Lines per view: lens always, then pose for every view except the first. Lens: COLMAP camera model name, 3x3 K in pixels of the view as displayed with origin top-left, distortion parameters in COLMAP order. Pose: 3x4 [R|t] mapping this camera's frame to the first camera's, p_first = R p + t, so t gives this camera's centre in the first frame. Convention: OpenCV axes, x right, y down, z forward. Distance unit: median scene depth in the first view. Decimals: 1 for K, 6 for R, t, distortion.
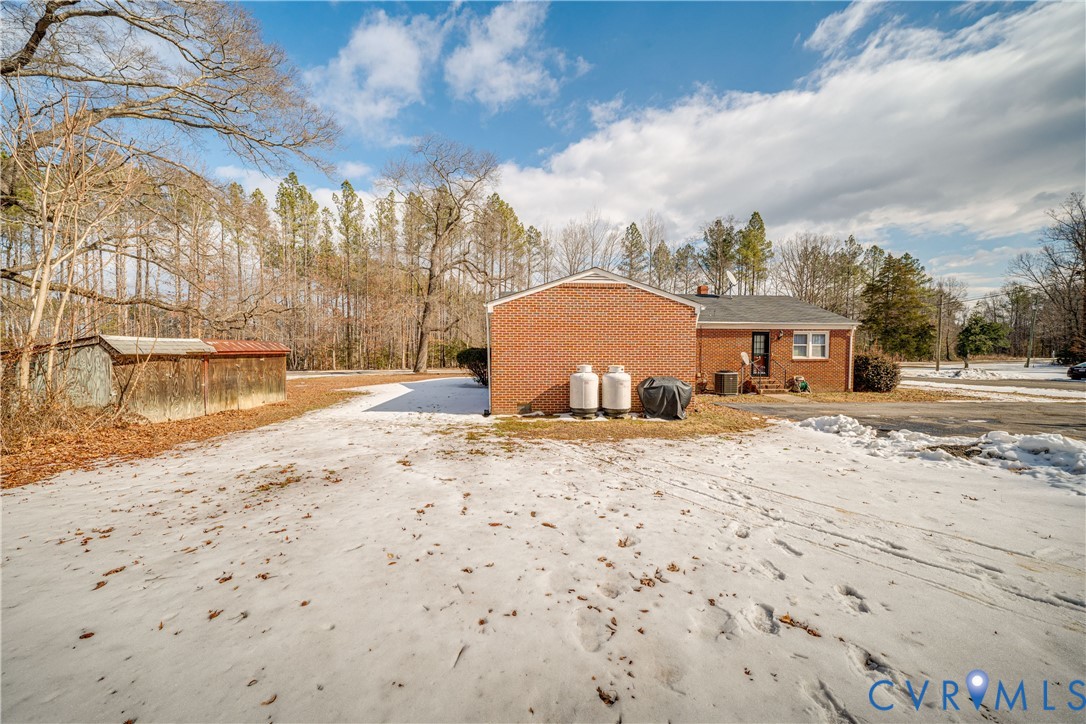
lens RADIAL K [[374.0, 0, 540.2], [0, 374.0, 341.1], [0, 0, 1]] dist [0.011594, -0.008494]
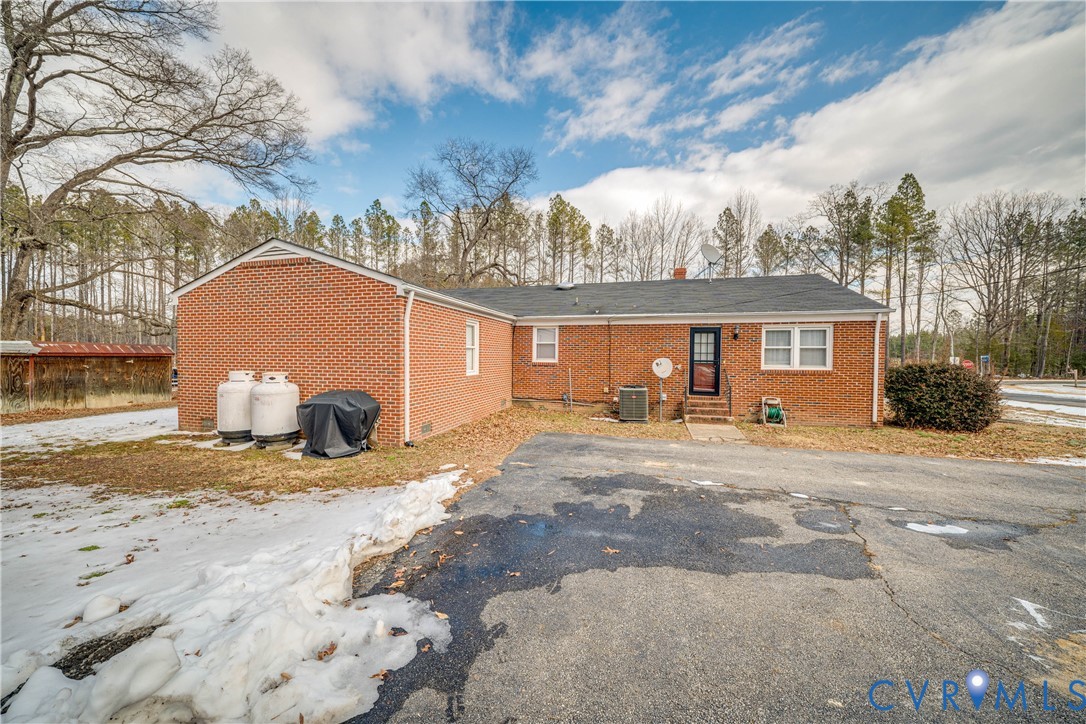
lens RADIAL K [[374.0, 0, 540.2], [0, 374.0, 341.1], [0, 0, 1]] dist [0.011594, -0.008494]
pose [[0.947525, -0.008692, -0.319565, 0.520955], [0.002463, 0.999799, -0.019894, 0.011840], [0.319674, 0.018063, 0.947356, 0.283035]]
